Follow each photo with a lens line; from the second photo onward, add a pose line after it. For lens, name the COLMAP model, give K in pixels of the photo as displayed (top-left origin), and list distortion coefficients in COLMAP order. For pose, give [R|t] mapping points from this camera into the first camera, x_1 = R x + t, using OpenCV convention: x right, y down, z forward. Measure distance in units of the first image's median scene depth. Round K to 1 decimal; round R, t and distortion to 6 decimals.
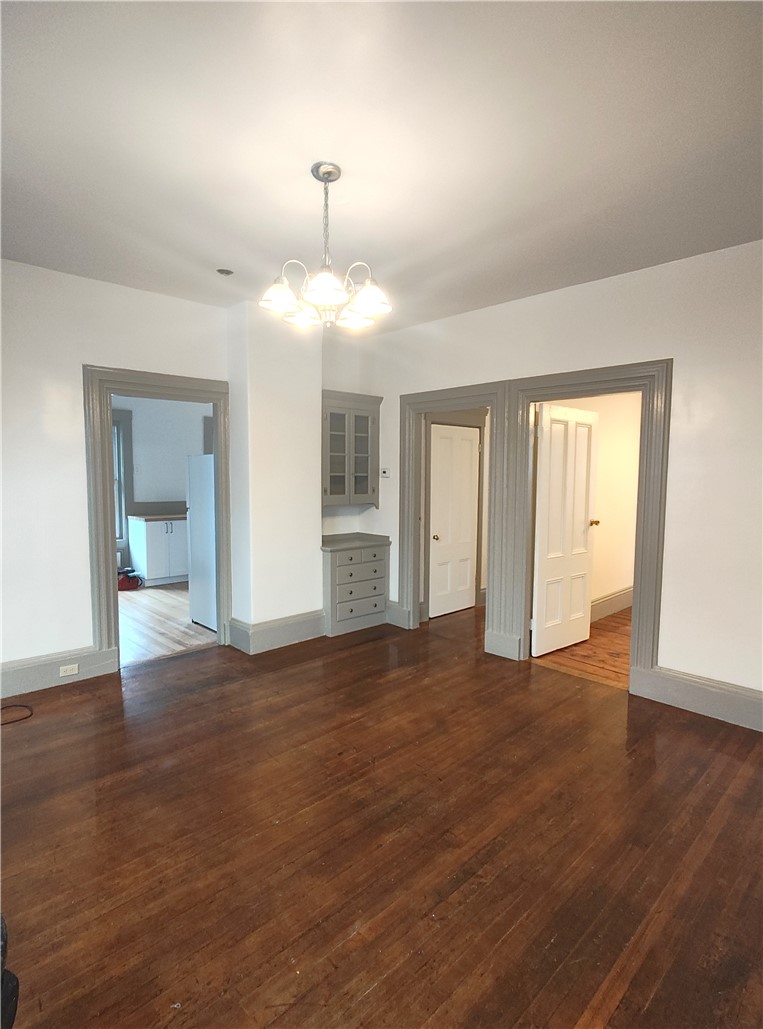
lens RADIAL K [[538.5, 0, 360.1], [0, 538.5, 514.6], [0, 0, 1]] dist [0.002137, 0.001241]
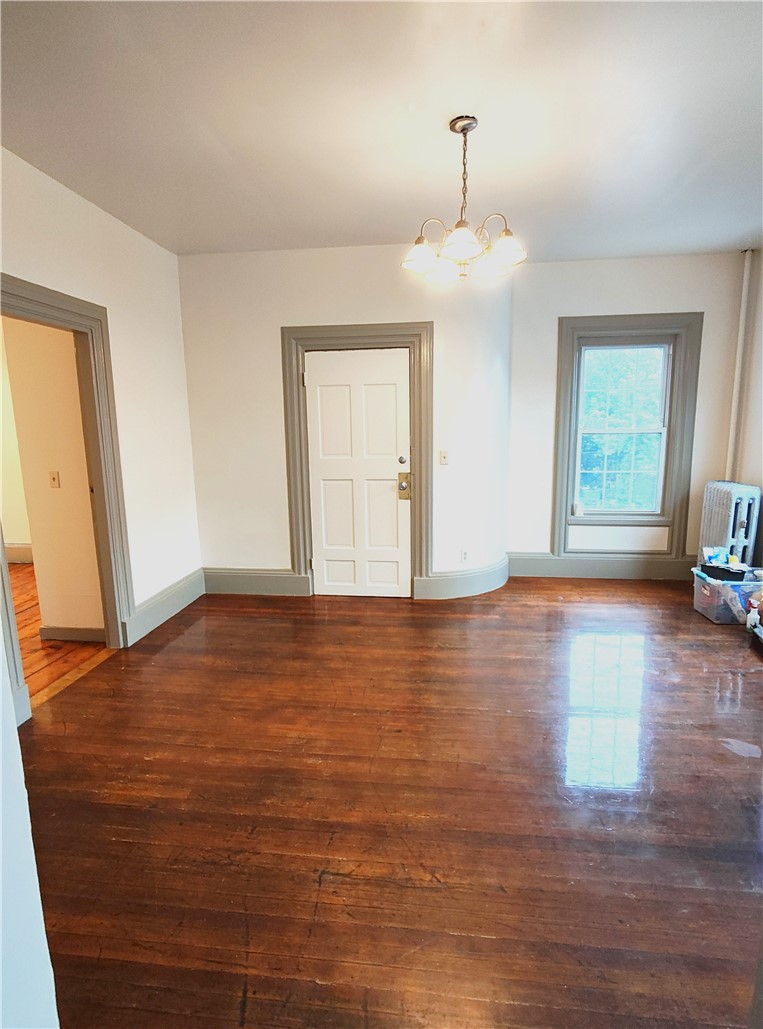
lens RADIAL K [[540.2, 0, 380.2], [0, 540.2, 516.8], [0, 0, 1]] dist [-0.002648, 0.001068]
pose [[-0.654972, -0.129005, 0.744560, -0.620962], [0.073321, 0.969821, 0.232533, -0.123169], [-0.752088, 0.206895, -0.625746, 1.439798]]
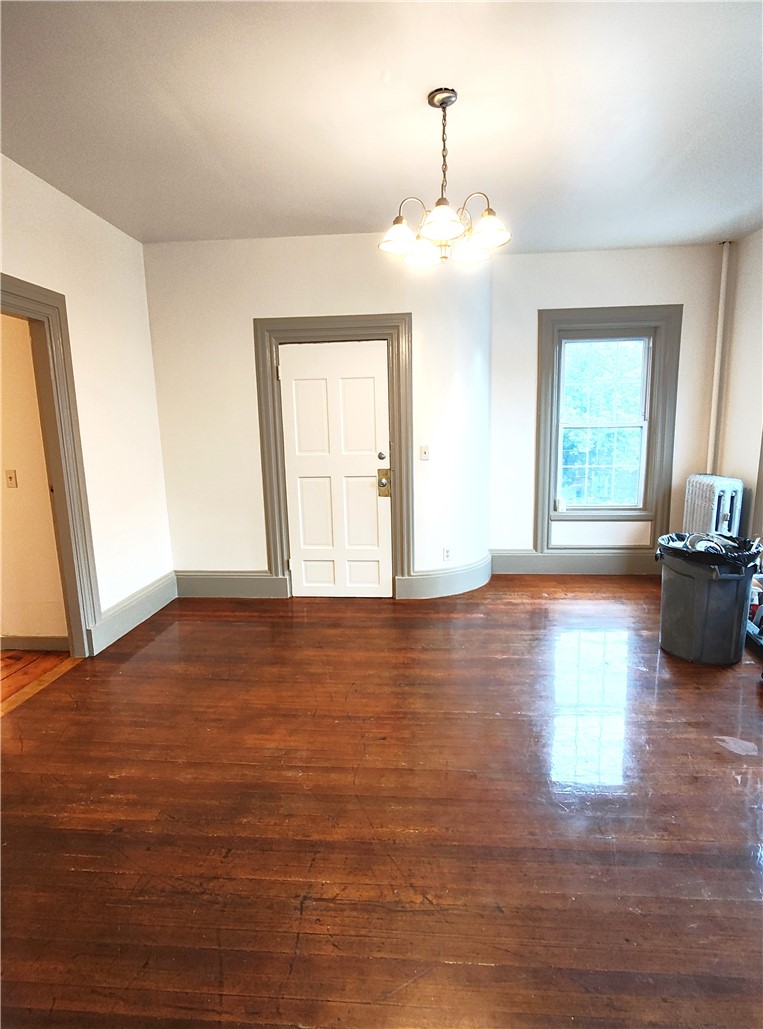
lens RADIAL K [[540.2, 0, 380.2], [0, 540.2, 516.8], [0, 0, 1]] dist [-0.002648, 0.001068]
pose [[-0.686164, -0.118234, 0.717774, -0.585257], [0.077380, 0.969242, 0.233629, -0.104288], [-0.723320, 0.215849, -0.655910, 1.415243]]
